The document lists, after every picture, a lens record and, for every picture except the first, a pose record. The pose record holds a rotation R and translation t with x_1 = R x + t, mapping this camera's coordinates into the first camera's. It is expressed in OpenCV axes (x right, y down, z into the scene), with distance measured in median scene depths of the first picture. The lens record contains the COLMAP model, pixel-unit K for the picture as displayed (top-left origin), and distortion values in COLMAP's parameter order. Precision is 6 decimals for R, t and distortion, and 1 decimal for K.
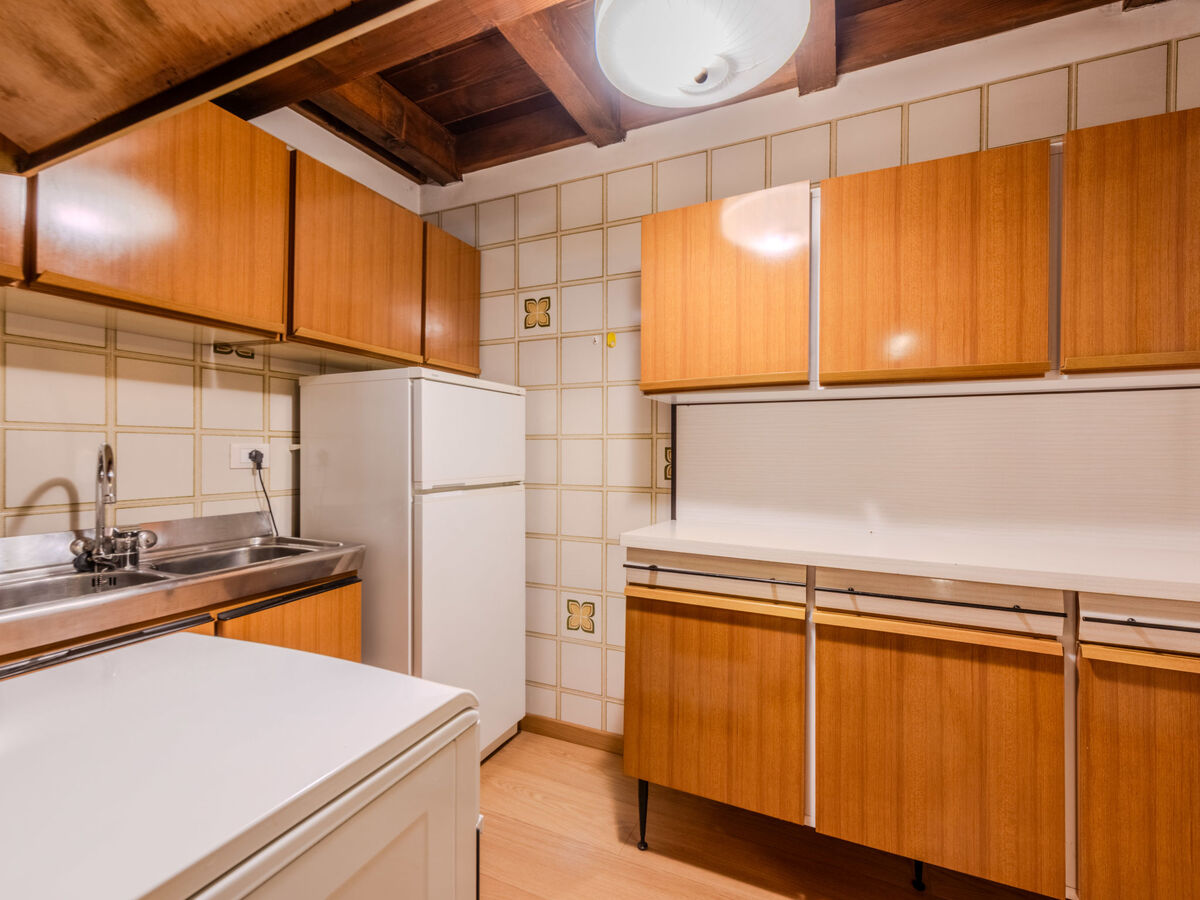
lens RADIAL K [[541.1, 0, 605.5], [0, 541.1, 452.2], [0, 0, 1]] dist [0.017306, -0.004960]
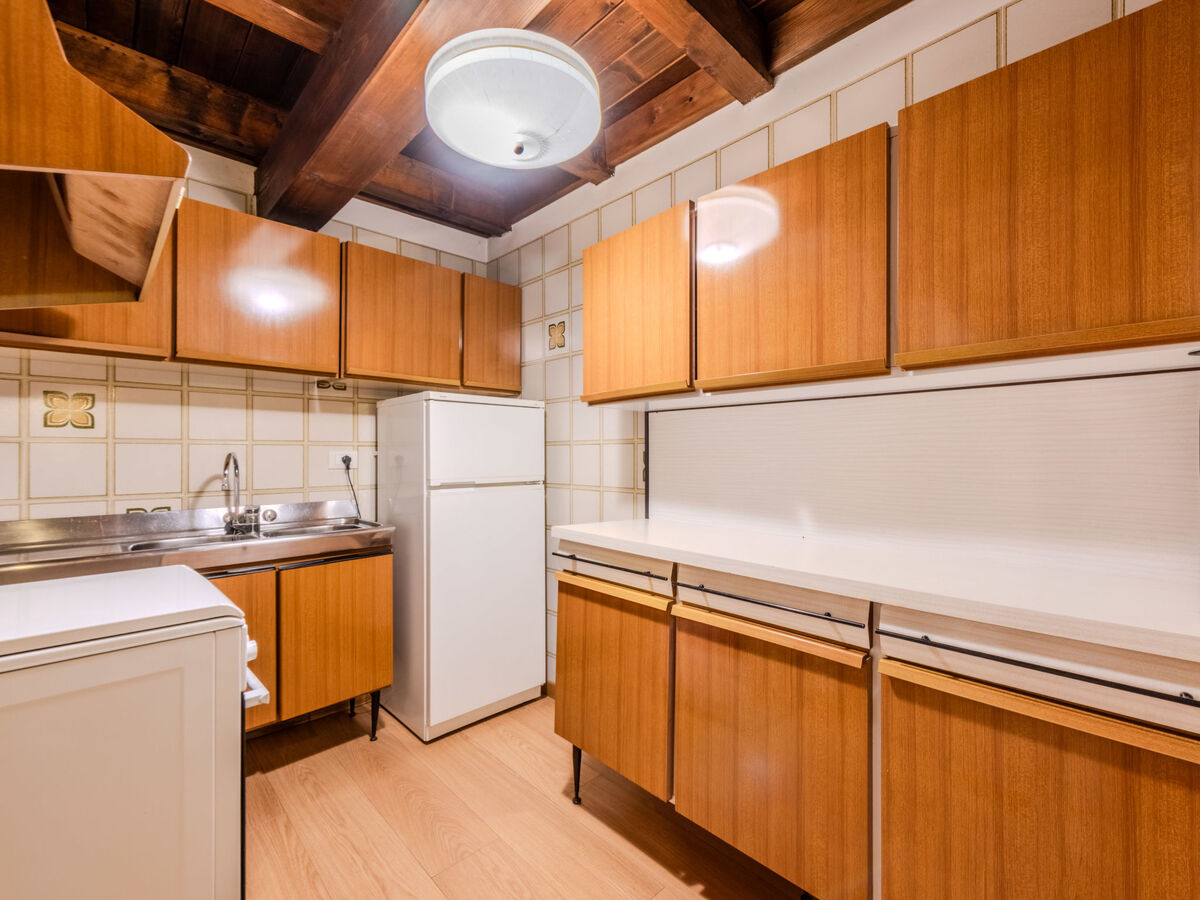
lens RADIAL K [[541.1, 0, 619.7], [0, 541.1, 452.4], [0, 0, 1]] dist [0.017306, -0.004960]
pose [[0.926956, -0.006643, -0.375112, 0.665641], [0.004528, 0.999968, -0.006521, -0.000393], [0.375143, 0.004346, 0.926957, -0.032552]]
